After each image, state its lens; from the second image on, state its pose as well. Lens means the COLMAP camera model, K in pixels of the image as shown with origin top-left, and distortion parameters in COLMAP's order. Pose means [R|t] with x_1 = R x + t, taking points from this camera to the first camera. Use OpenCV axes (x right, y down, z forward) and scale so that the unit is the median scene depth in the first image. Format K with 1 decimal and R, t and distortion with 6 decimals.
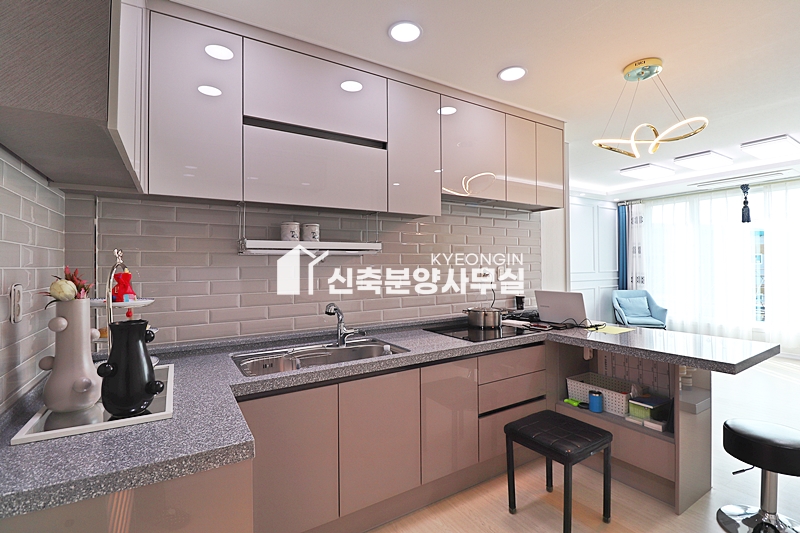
lens RADIAL K [[371.5, 0, 395.8], [0, 371.5, 261.6], [0, 0, 1]] dist [-0.001470, -0.000332]
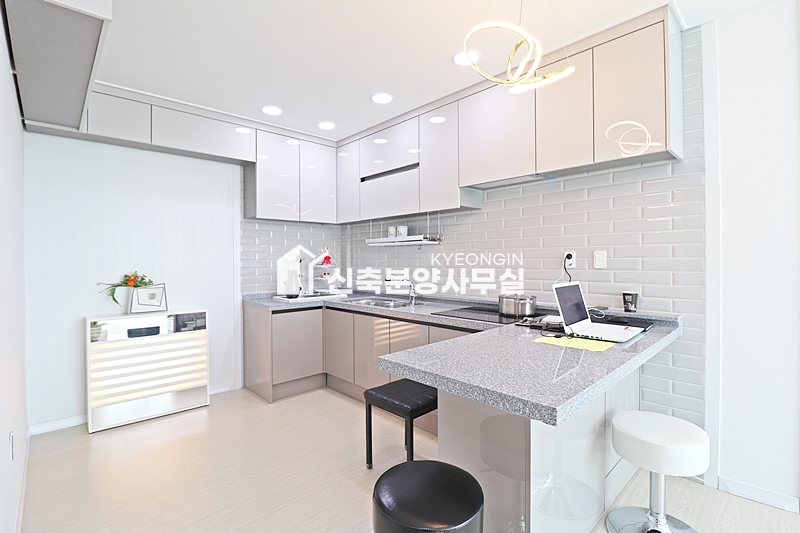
lens RADIAL K [[371.5, 0, 395.8], [0, 371.5, 261.6], [0, 0, 1]] dist [-0.001470, -0.000332]
pose [[0.199605, 0.007618, -0.979847, 1.336916], [0.008695, 0.999917, 0.009545, 0.038852], [0.979838, -0.010425, 0.199522, 0.626421]]
